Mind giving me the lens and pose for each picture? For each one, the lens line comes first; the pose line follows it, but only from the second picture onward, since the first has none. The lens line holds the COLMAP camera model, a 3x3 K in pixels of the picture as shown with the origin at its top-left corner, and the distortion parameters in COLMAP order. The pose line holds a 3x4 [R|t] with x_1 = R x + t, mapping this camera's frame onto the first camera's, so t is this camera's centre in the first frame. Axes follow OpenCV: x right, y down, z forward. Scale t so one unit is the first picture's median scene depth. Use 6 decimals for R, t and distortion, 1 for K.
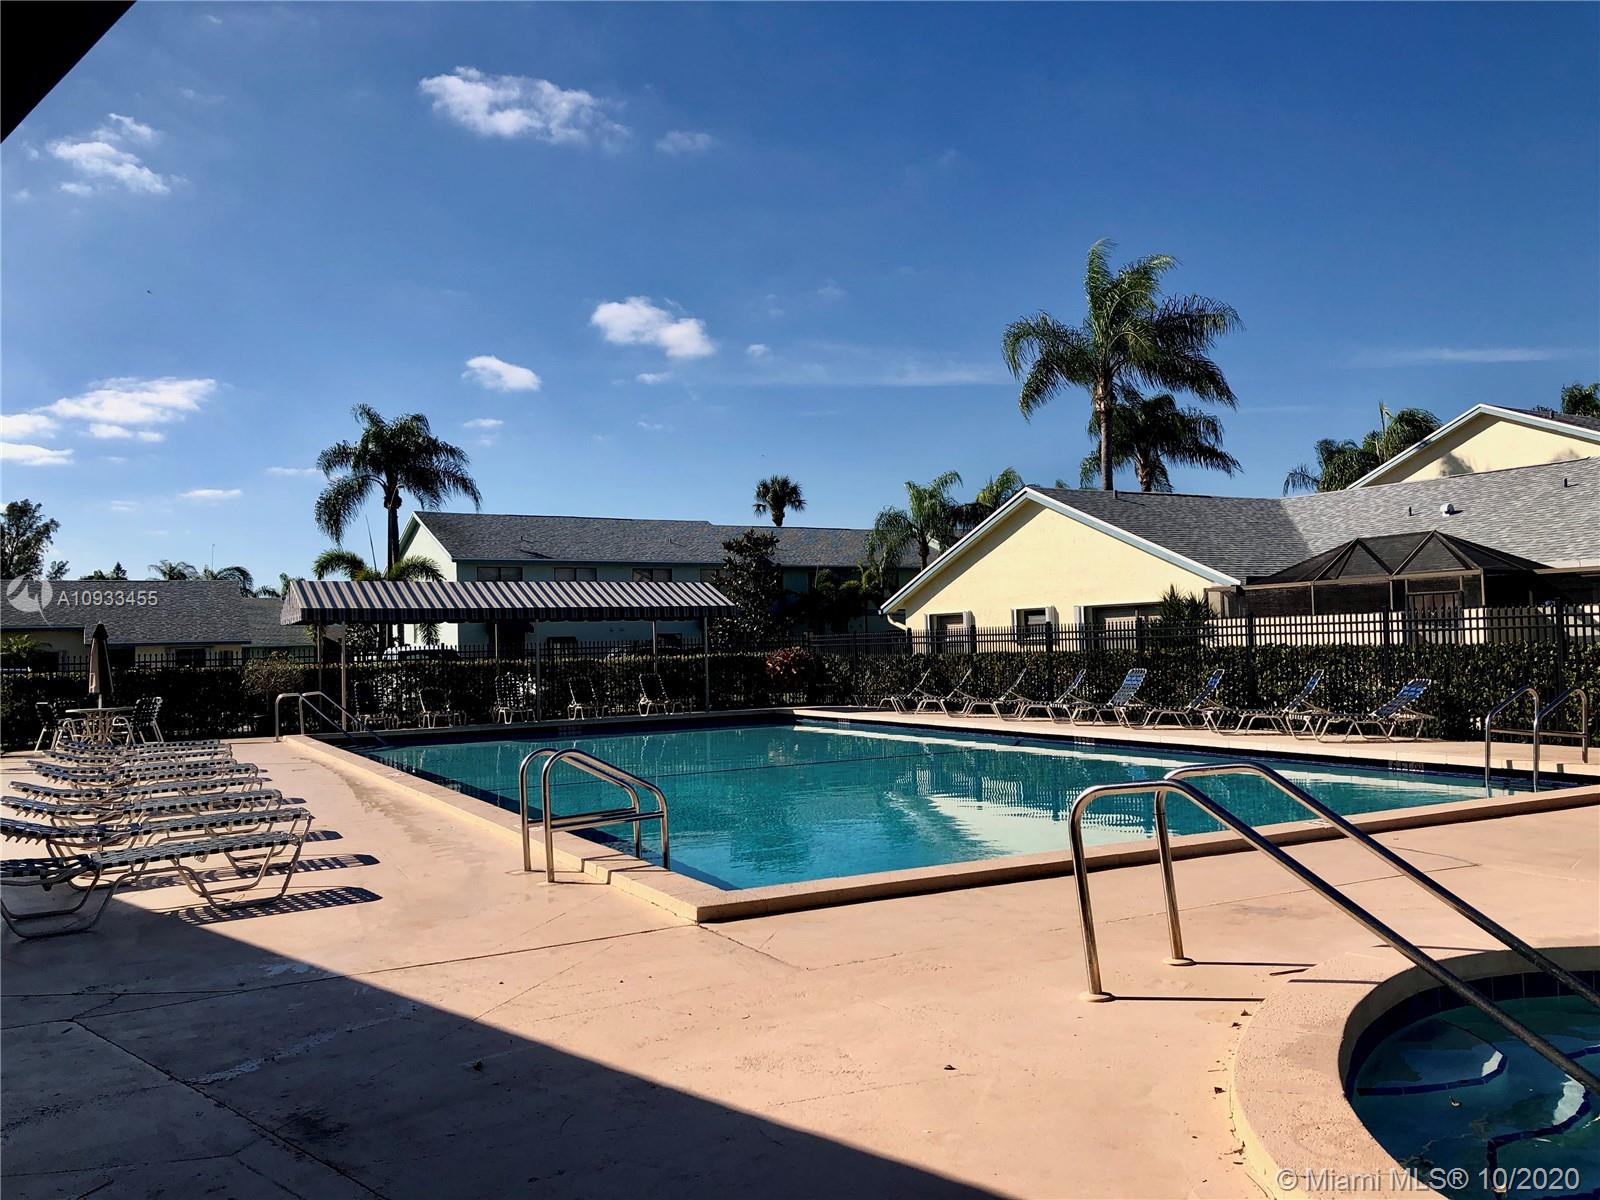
lens RADIAL K [[1312.8, 0, 808.1], [0, 1312.8, 628.9], [0, 0, 1]] dist [0.045889, -0.001572]
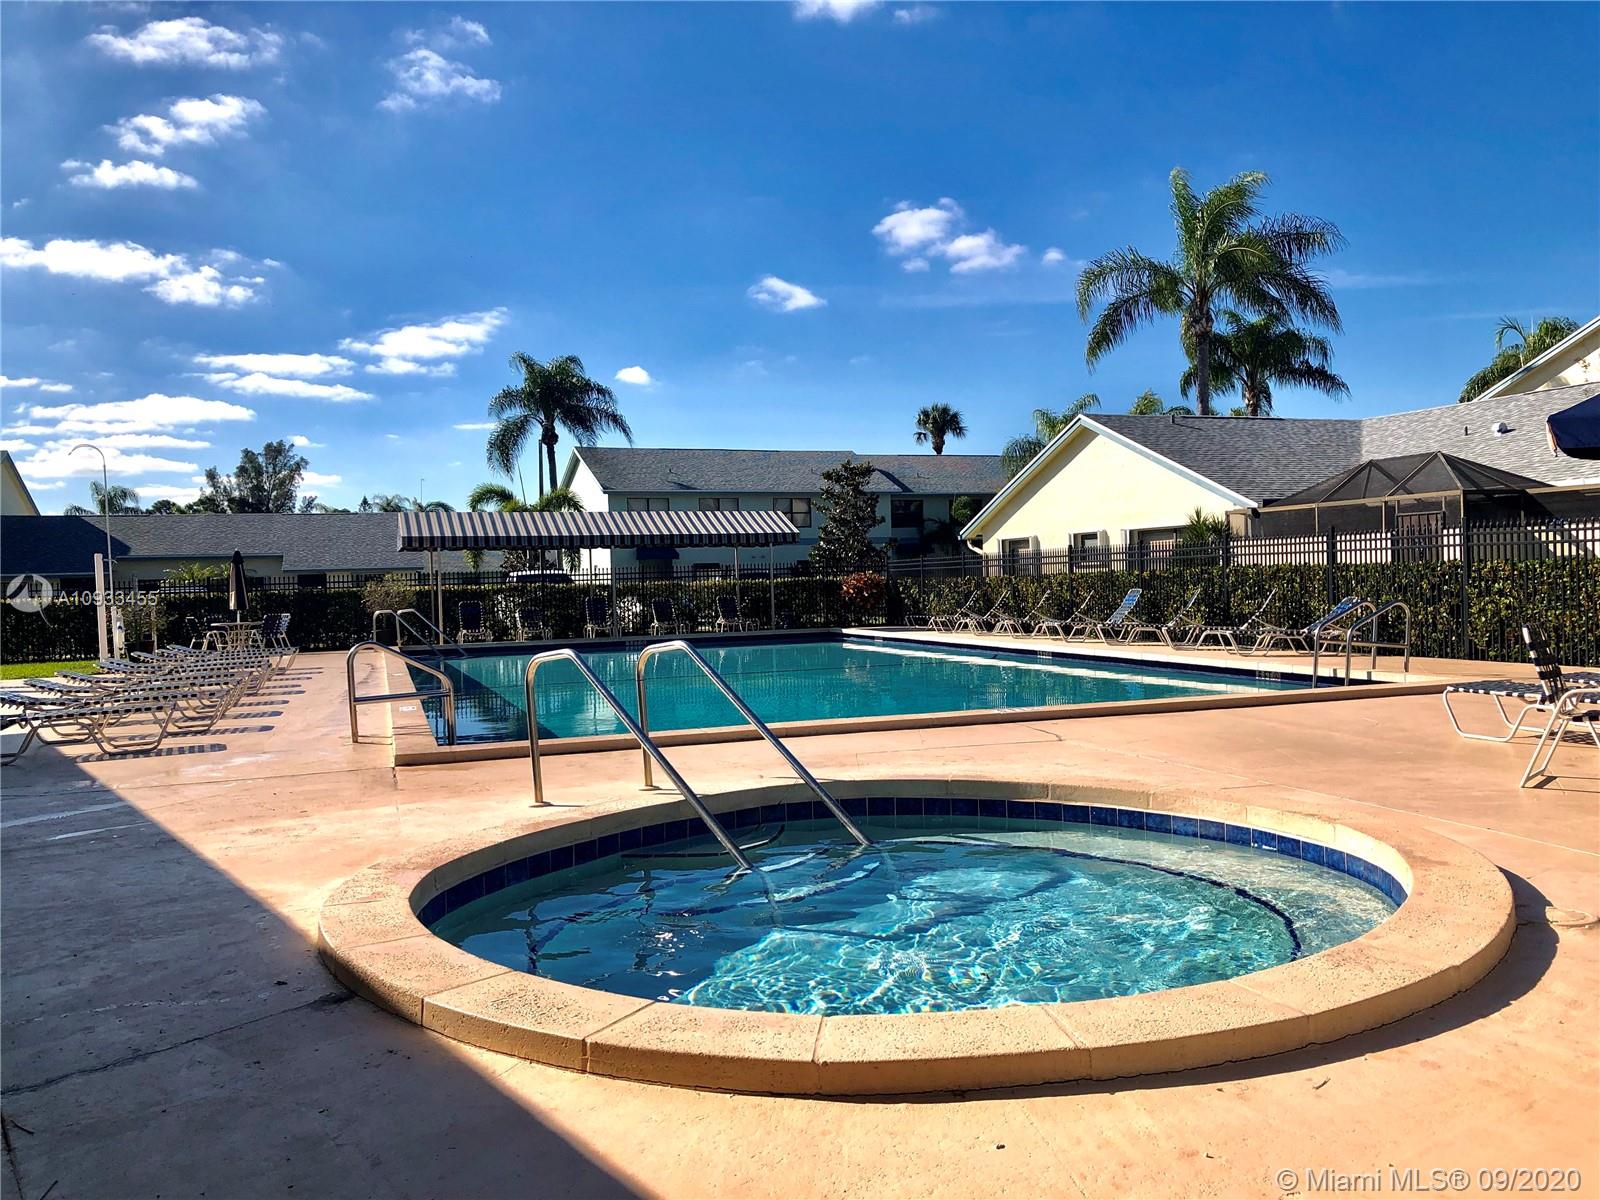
lens RADIAL K [[1307.6, 0, 800.0], [0, 1307.6, 600.0], [0, 0, 1]] dist [0.057117, 0.006360]
pose [[0.986741, 0.001503, -0.162294, 0.107458], [0.003872, 0.999455, 0.032797, 0.002434], [0.162254, -0.032990, 0.986197, -0.050662]]
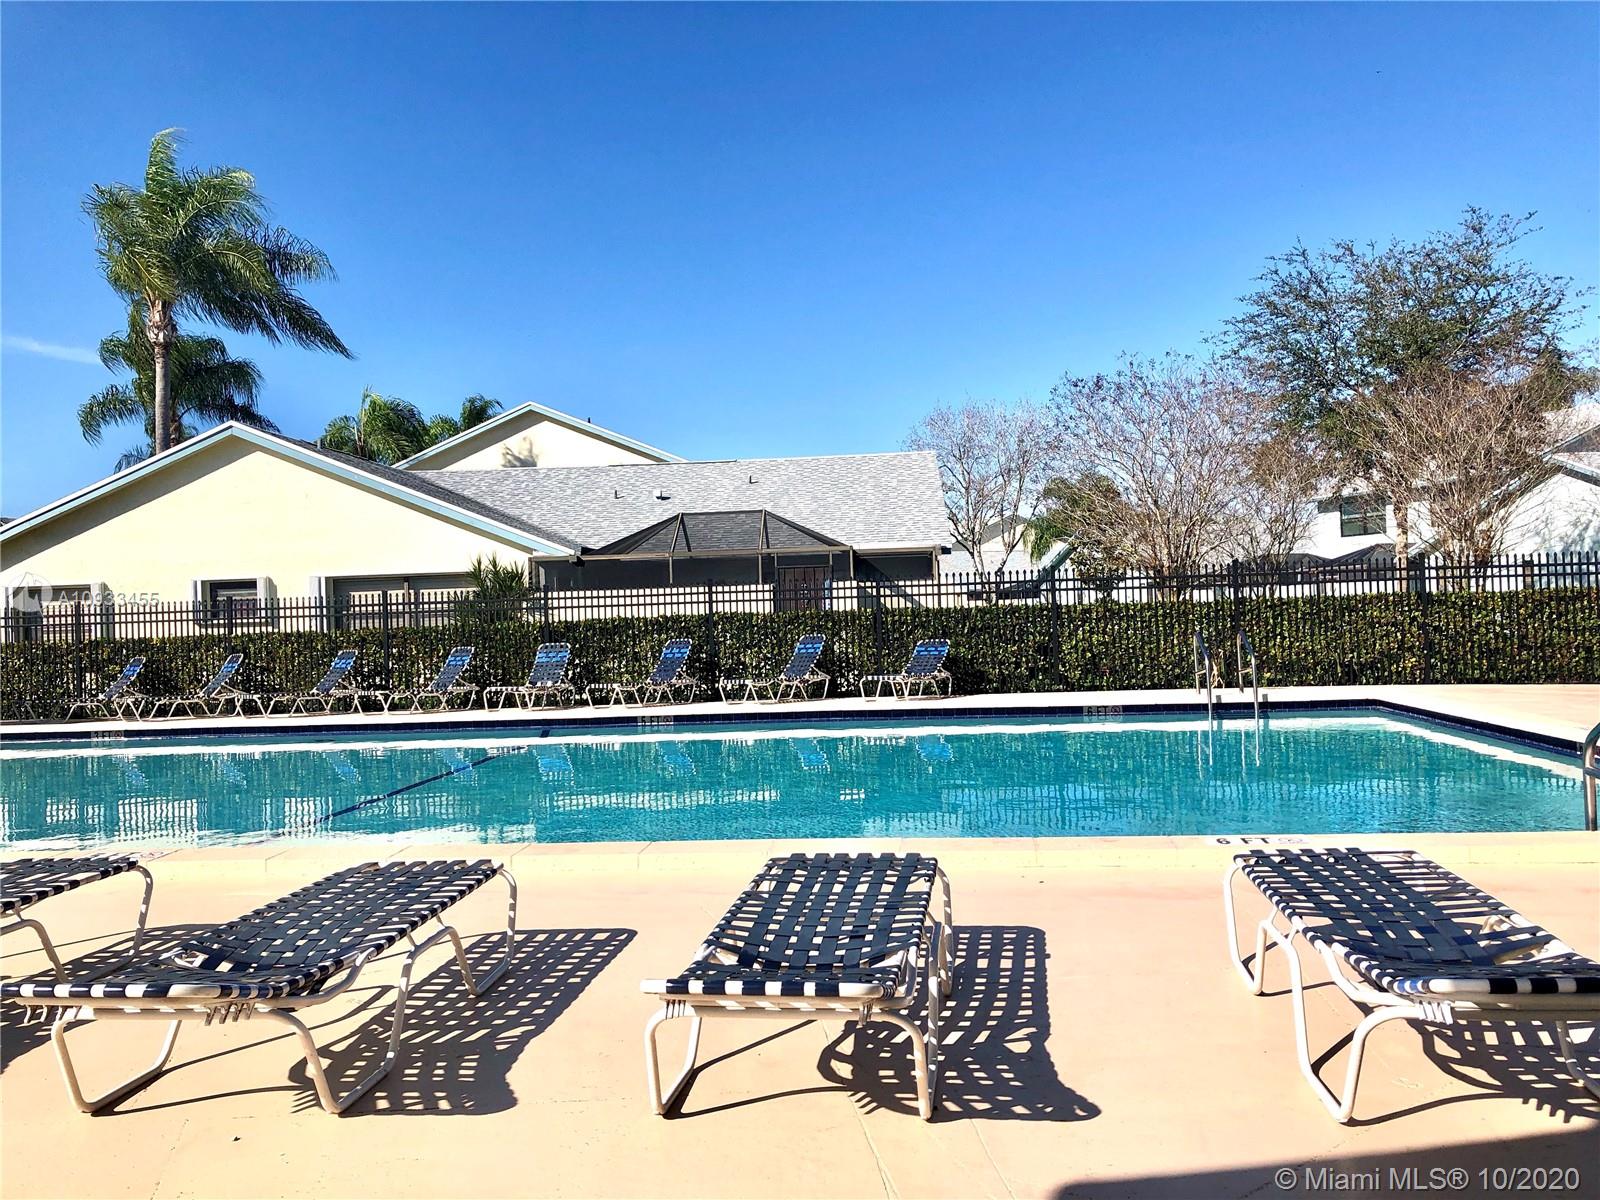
lens RADIAL K [[1307.6, 0, 800.0], [0, 1307.6, 600.0], [0, 0, 1]] dist [0.057117, 0.006360]
pose [[0.565934, 0.007498, 0.824417, -0.265698], [0.008053, 0.999861, -0.014622, 0.010453], [-0.824411, 0.014914, 0.565794, 0.251010]]
